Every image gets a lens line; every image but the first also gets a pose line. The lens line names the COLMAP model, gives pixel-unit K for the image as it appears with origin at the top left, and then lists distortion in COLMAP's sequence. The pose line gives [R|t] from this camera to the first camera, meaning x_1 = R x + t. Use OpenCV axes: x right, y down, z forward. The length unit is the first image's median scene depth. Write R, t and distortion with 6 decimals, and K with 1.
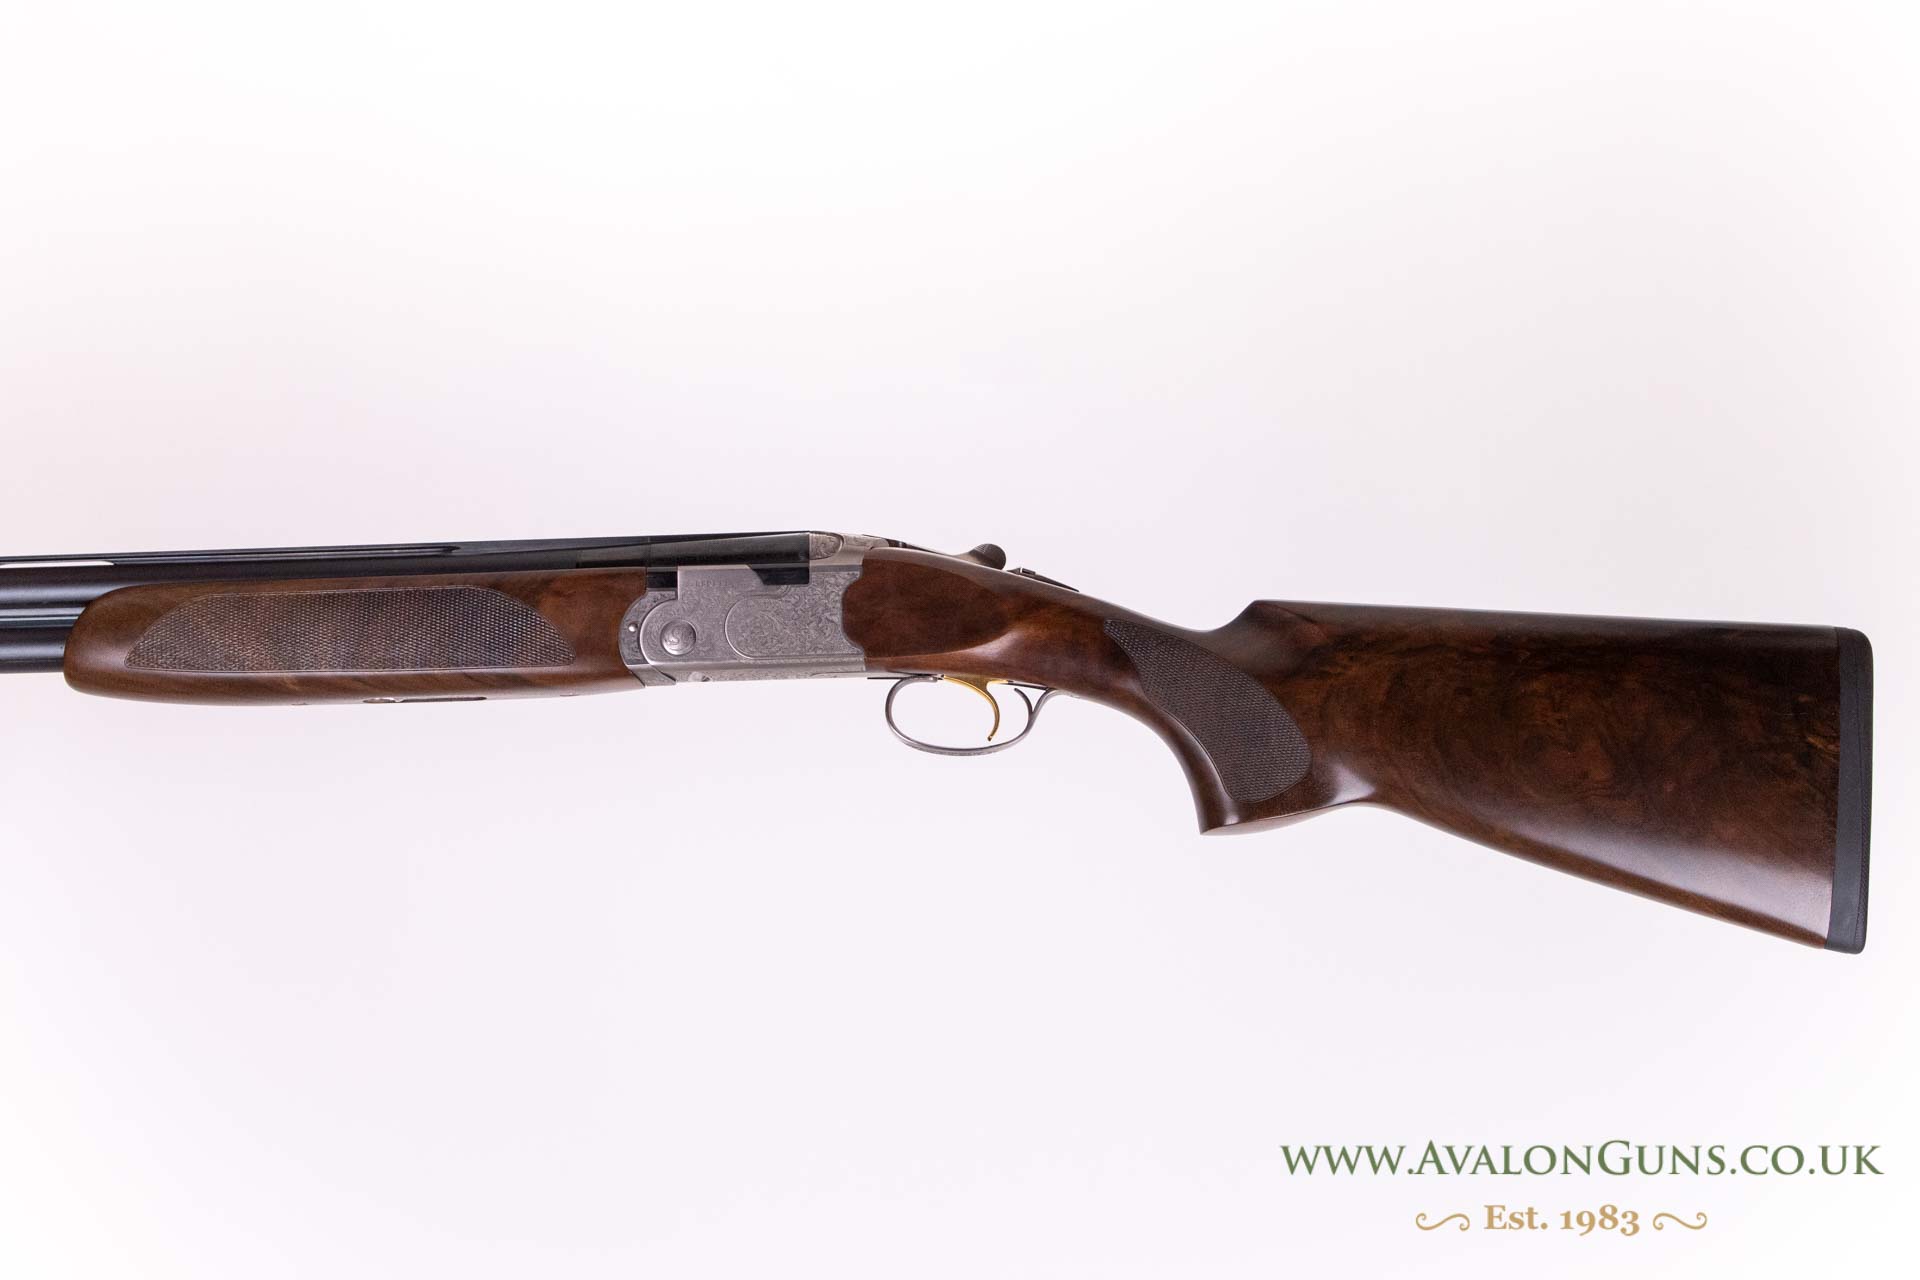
lens RADIAL K [[3654.0, 0, 960.8], [0, 3654.0, 641.3], [0, 0, 1]] dist [0.178490, 0.000000]
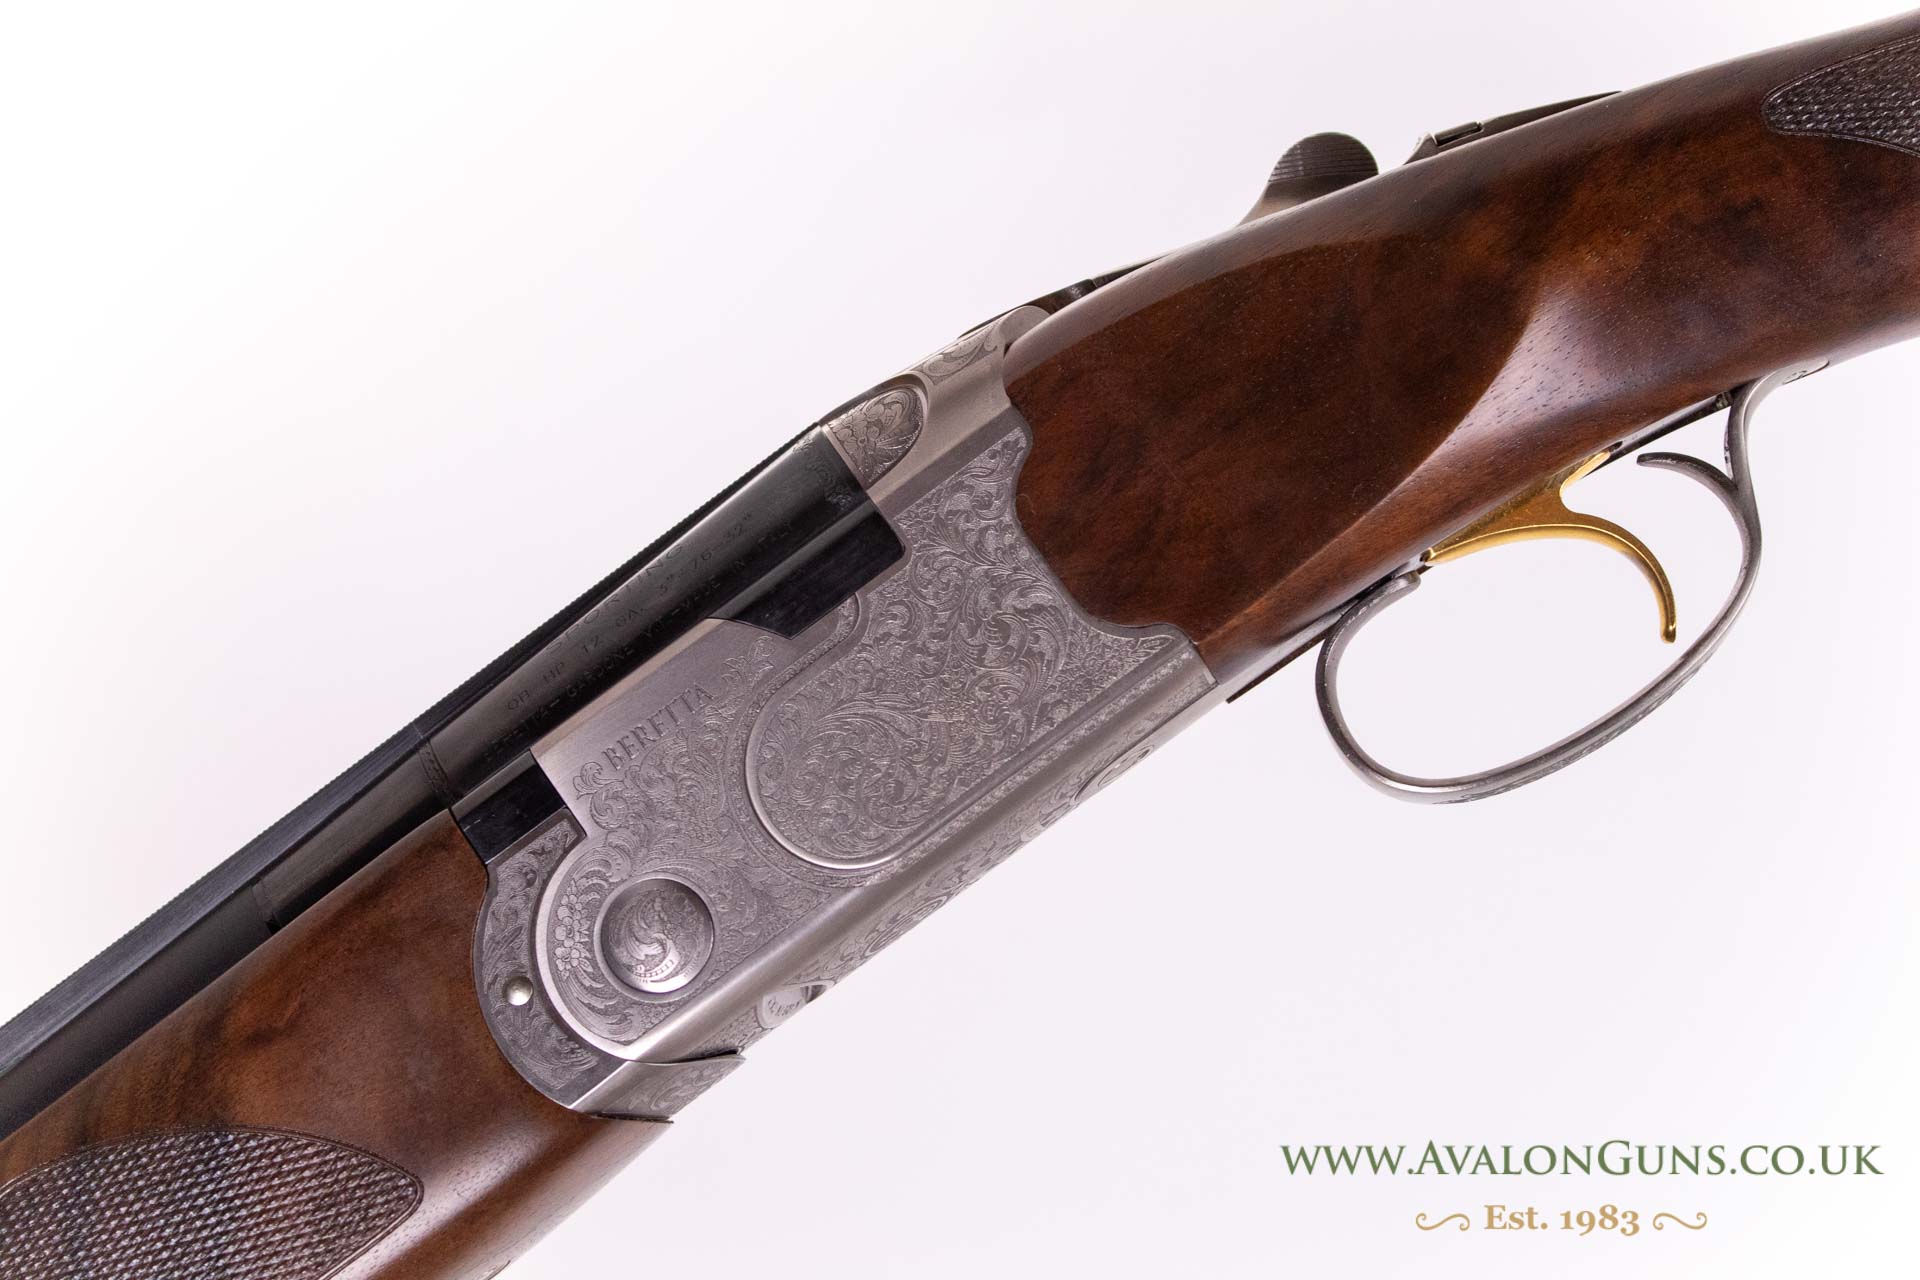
lens RADIAL K [[3654.0, 0, 960.3], [0, 3654.0, 638.8], [0, 0, 1]] dist [0.178490, 0.000000]
pose [[0.821685, -0.569239, -0.028302, -0.033146], [0.568705, 0.822160, -0.025058, 0.000593], [0.037533, 0.004494, 0.999285, 0.690040]]
